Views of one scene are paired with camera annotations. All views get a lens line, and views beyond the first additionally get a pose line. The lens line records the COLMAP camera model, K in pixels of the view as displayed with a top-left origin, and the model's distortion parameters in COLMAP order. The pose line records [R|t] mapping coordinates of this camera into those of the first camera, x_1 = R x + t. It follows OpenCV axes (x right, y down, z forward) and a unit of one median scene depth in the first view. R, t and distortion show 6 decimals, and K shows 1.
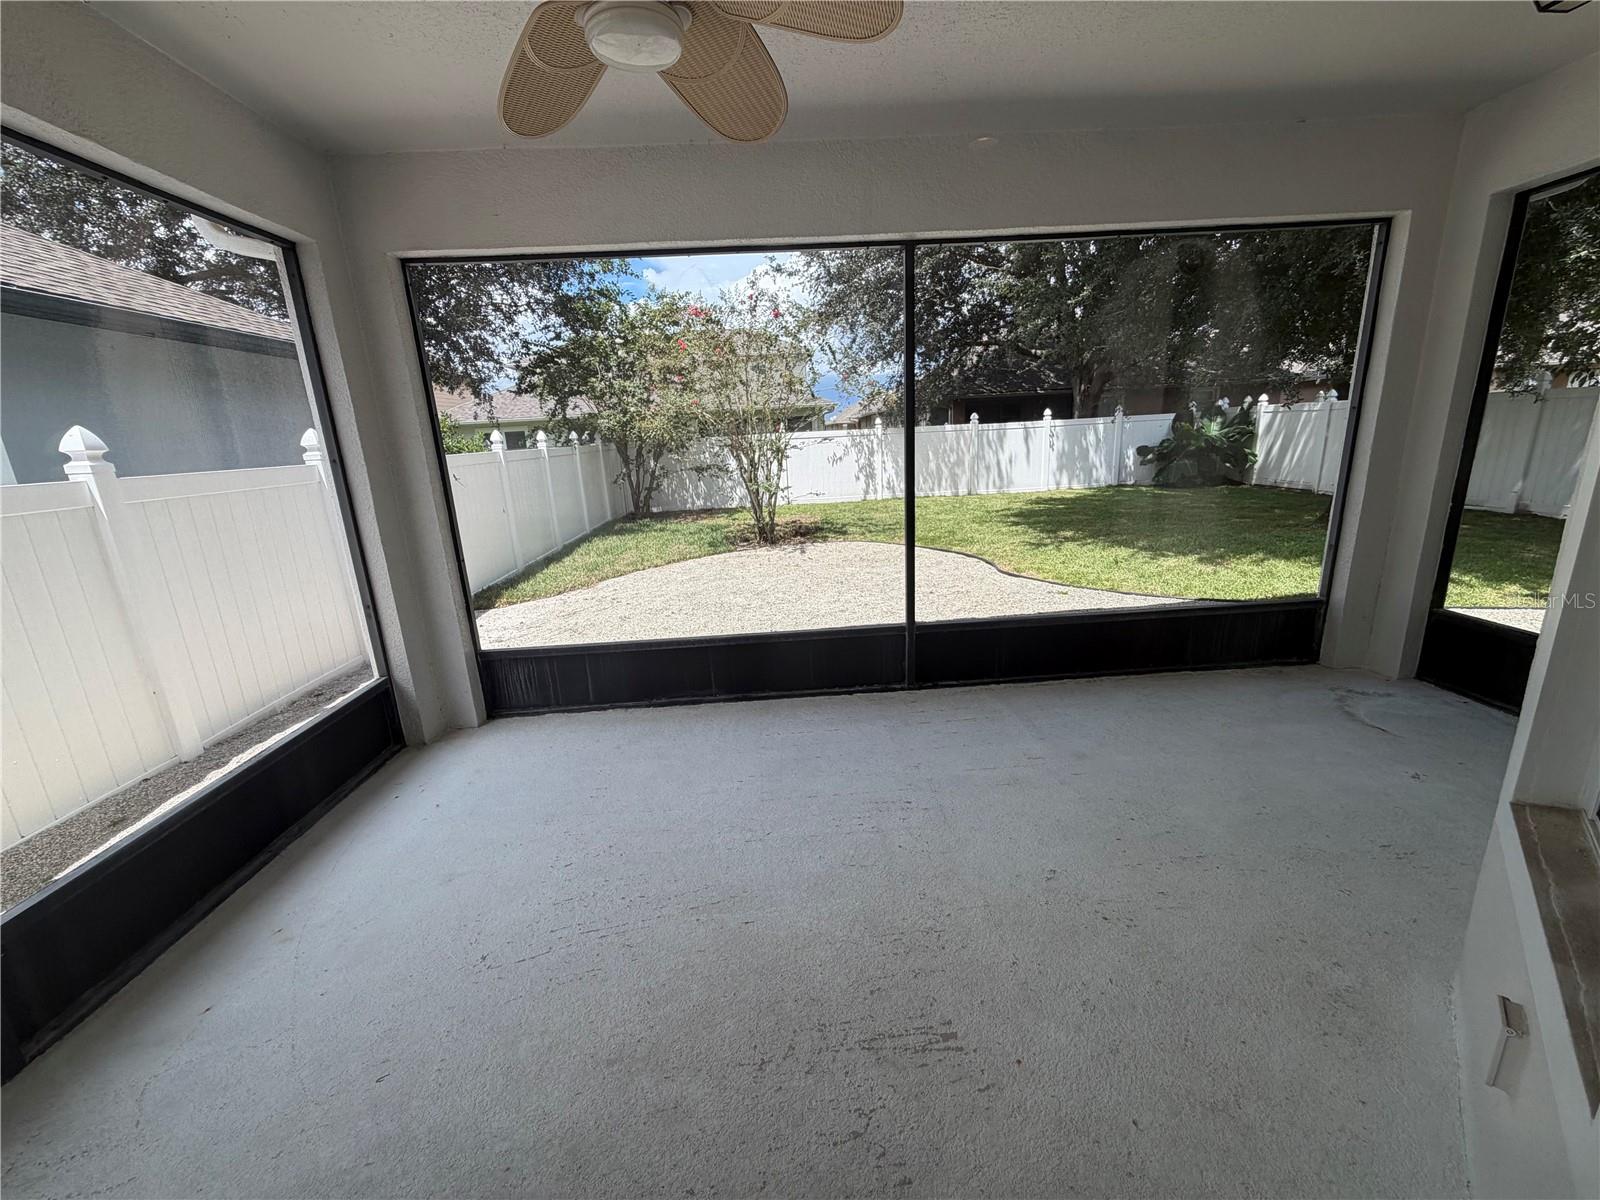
lens RADIAL K [[636.7, 0, 794.6], [0, 636.7, 601.8], [0, 0, 1]] dist [-0.000113, -0.000276]
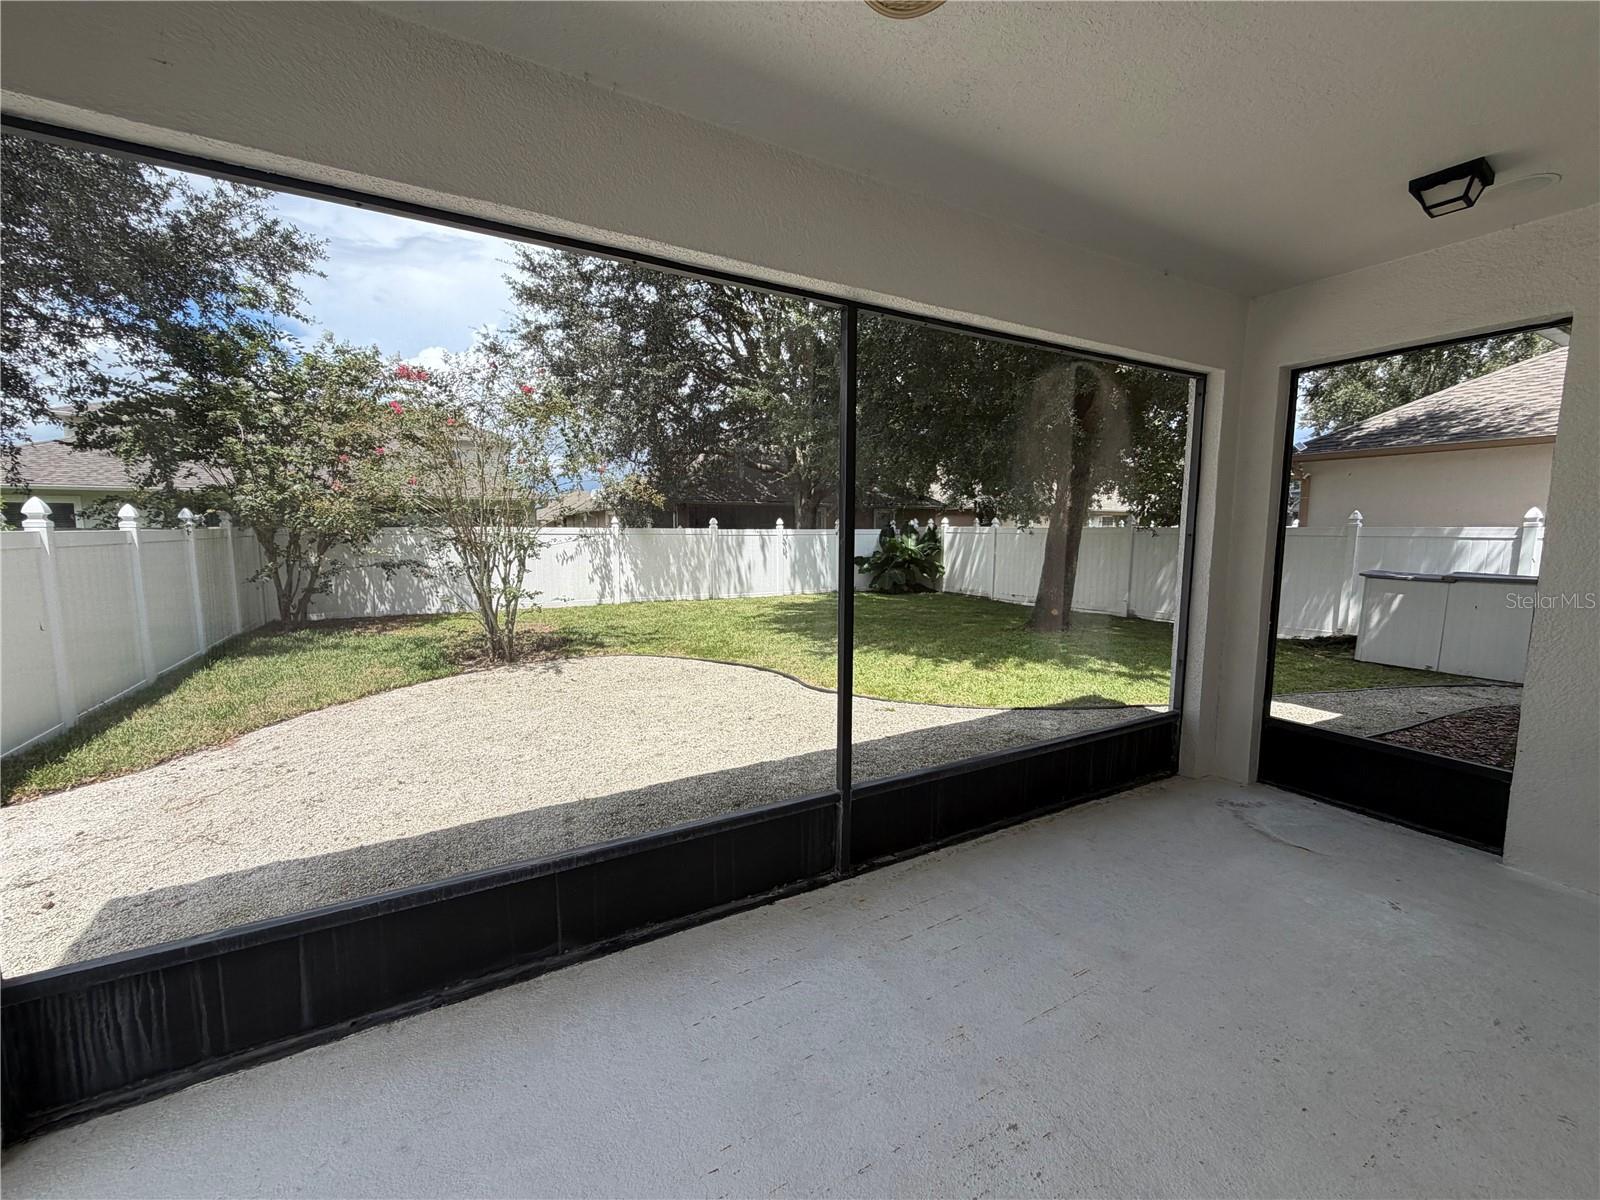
lens RADIAL K [[636.7, 0, 794.6], [0, 636.7, 601.8], [0, 0, 1]] dist [-0.000113, -0.000276]
pose [[0.893418, 0.002471, 0.449219, -0.063936], [0.067044, 0.988052, -0.138773, -0.025526], [-0.444195, 0.154100, 0.882578, 0.105549]]
